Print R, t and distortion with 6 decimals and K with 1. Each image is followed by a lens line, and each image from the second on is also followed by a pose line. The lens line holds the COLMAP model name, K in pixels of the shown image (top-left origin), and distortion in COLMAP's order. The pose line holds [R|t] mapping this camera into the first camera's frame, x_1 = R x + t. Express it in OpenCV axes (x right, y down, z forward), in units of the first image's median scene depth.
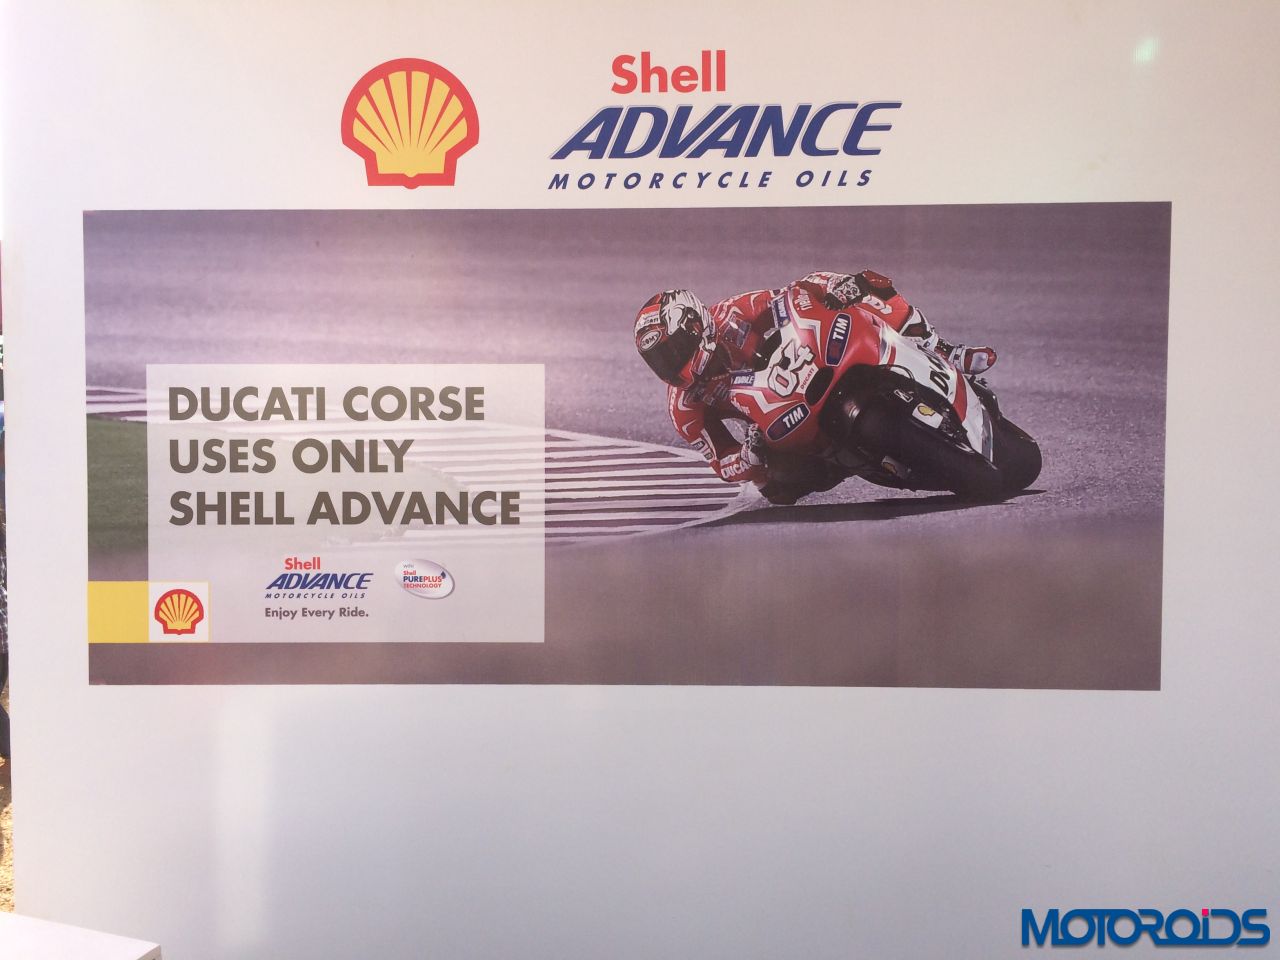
lens RADIAL K [[1086.5, 0, 619.2], [0, 1086.5, 512.1], [0, 0, 1]] dist [0.067498, -0.026587]
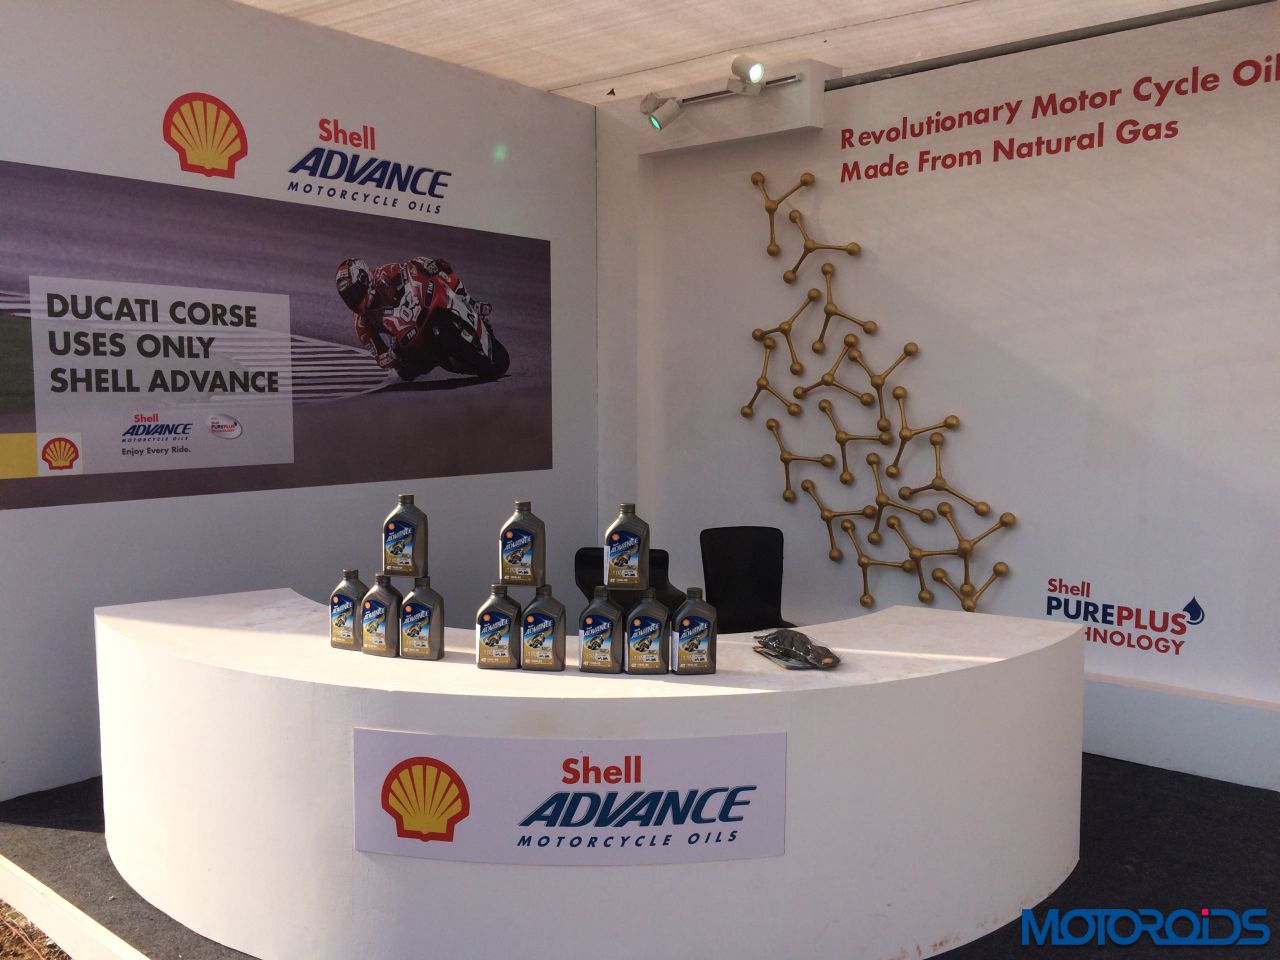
lens RADIAL K [[1086.5, 0, 640.7], [0, 1086.5, 479.2], [0, 0, 1]] dist [0.067498, -0.026587]
pose [[0.638041, -0.062885, 0.767430, -1.029243], [0.031890, 0.997963, 0.055261, 0.069695], [-0.769342, -0.010785, 0.638747, -0.488601]]
